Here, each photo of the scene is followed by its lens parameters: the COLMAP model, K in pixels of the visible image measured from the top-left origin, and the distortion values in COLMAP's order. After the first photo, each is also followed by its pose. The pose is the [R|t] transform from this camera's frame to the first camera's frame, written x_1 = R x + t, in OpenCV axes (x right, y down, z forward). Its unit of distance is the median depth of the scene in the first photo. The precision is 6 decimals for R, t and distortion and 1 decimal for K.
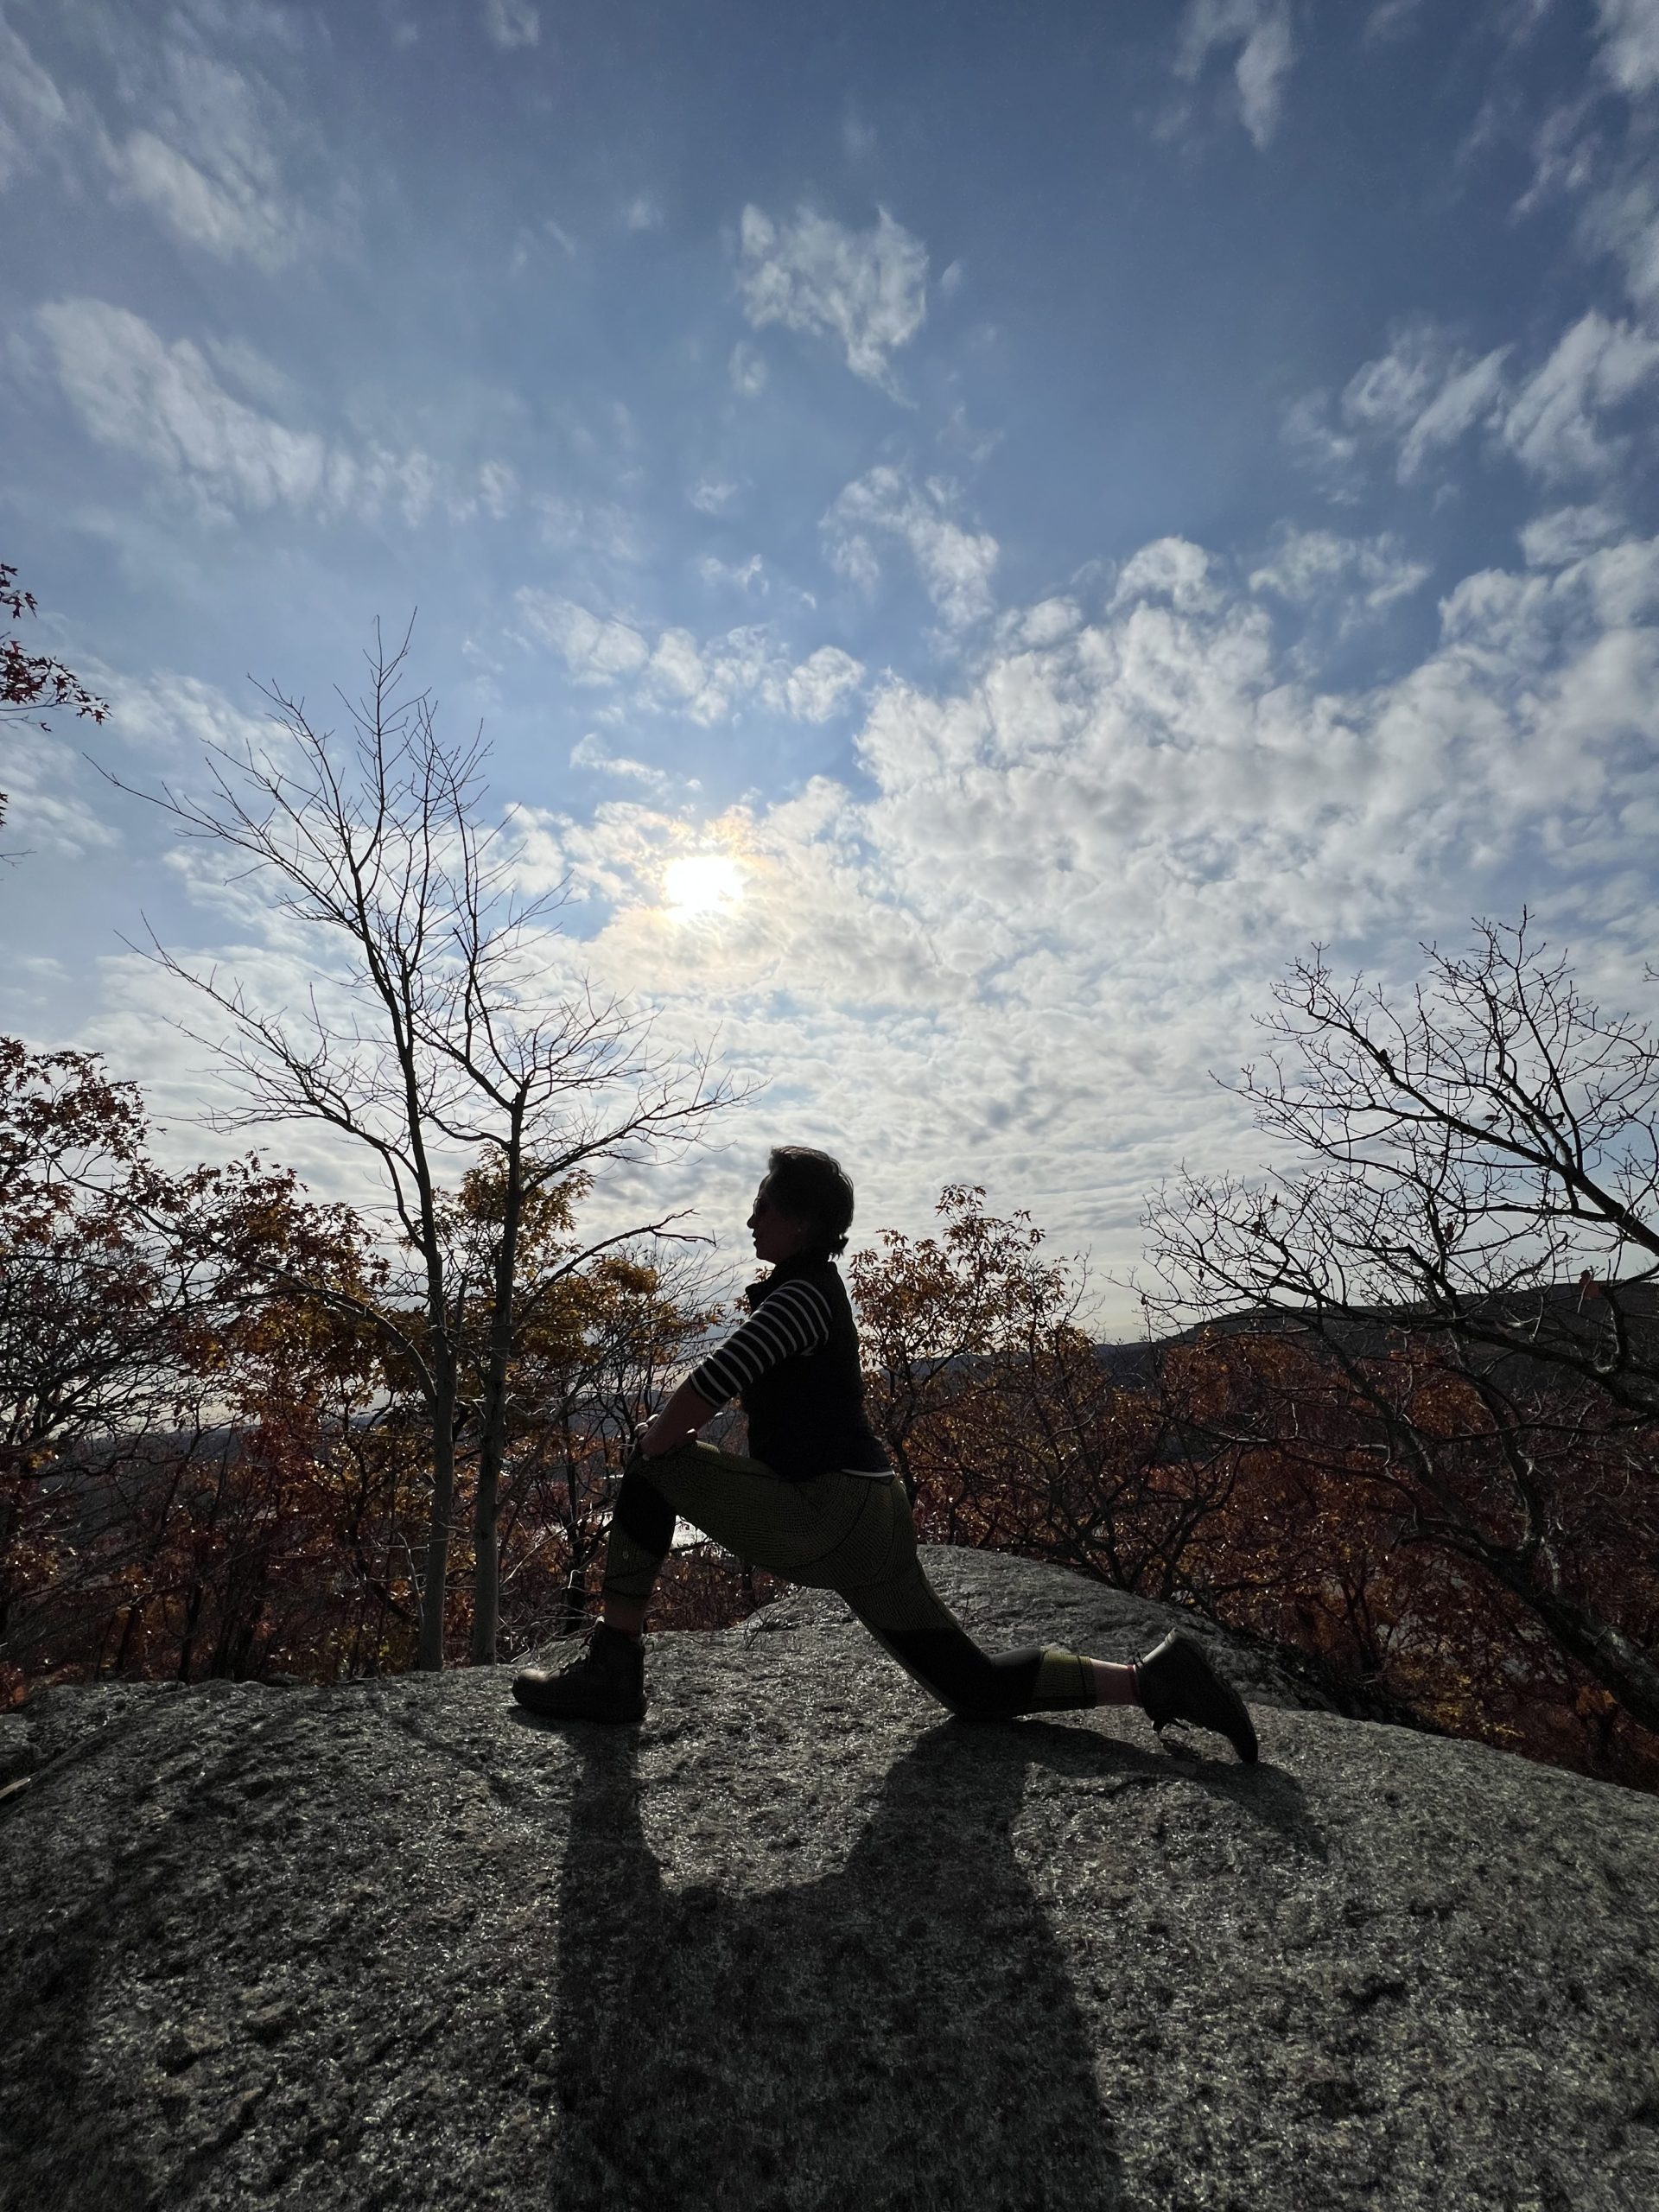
lens RADIAL K [[885.8, 0, 831.9], [0, 885.8, 1105.5], [0, 0, 1]] dist [0.001501, -0.000180]
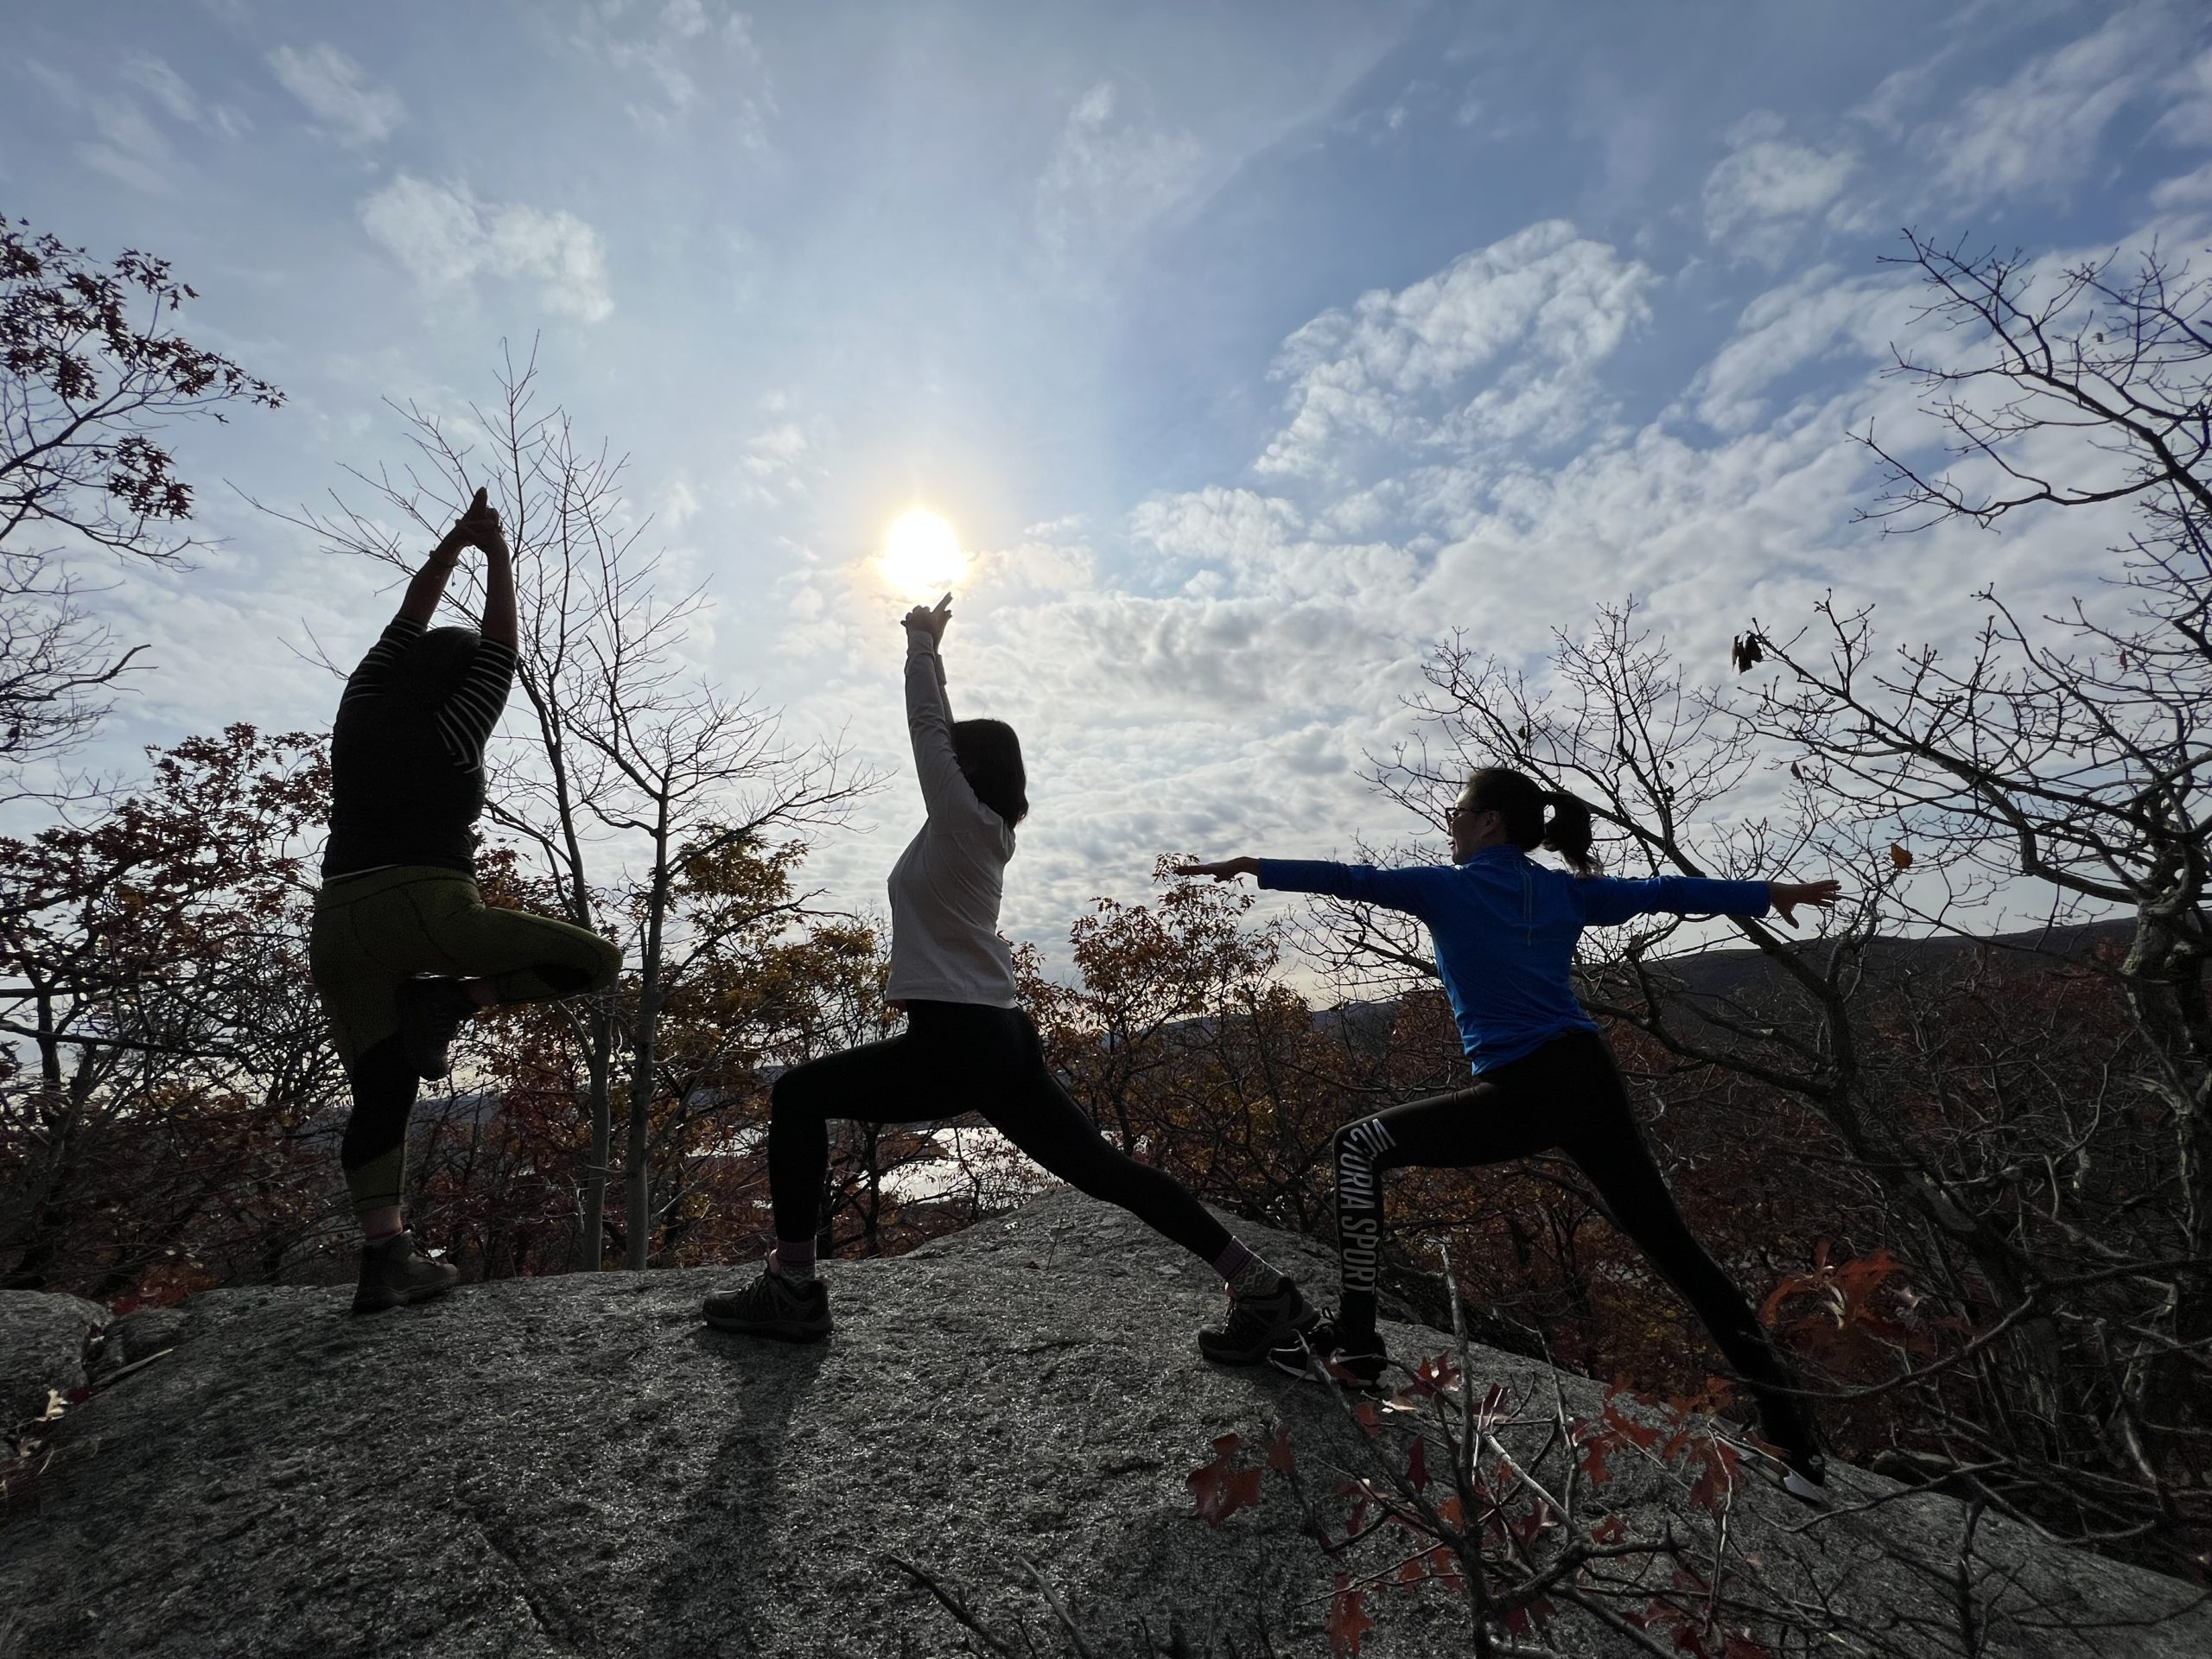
lens RADIAL K [[885.1, 0, 1102.6], [0, 885.1, 828.6], [0, 0, 1]] dist [0.000199, 0.000183]
pose [[0.999927, -0.009730, 0.007199, 0.463474], [0.009236, 0.997793, 0.065758, -0.068058], [-0.007823, -0.065687, 0.997810, -0.252239]]
